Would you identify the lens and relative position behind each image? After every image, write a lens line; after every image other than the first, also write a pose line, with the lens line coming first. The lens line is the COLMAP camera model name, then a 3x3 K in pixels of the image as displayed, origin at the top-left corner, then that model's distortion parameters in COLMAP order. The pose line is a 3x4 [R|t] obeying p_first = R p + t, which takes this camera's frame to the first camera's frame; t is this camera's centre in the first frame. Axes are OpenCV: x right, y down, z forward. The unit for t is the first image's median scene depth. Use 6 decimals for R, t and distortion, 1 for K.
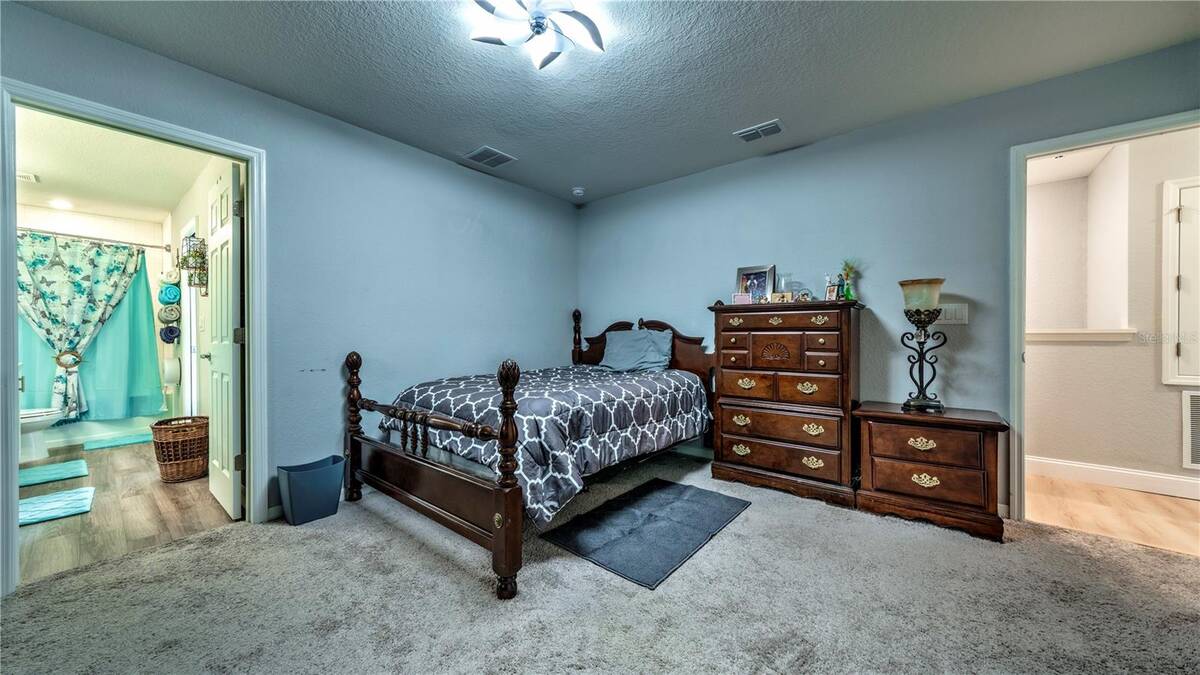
lens RADIAL K [[414.9, 0, 595.3], [0, 414.9, 335.4], [0, 0, 1]] dist [0.002178, -0.000209]
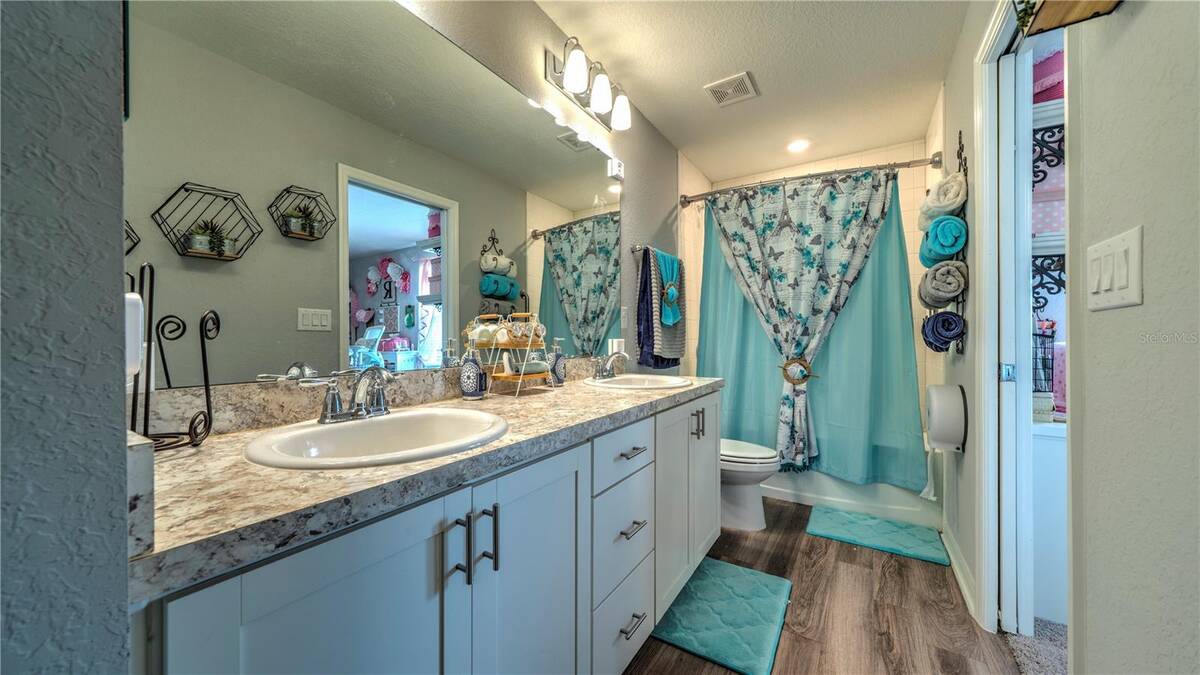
lens RADIAL K [[414.9, 0, 595.3], [0, 414.9, 335.4], [0, 0, 1]] dist [0.002178, -0.000209]
pose [[0.102547, 0.002016, -0.994726, -0.644839], [-0.006599, 0.999977, 0.001347, 0.003522], [0.994706, 0.006426, 0.102558, 0.610198]]
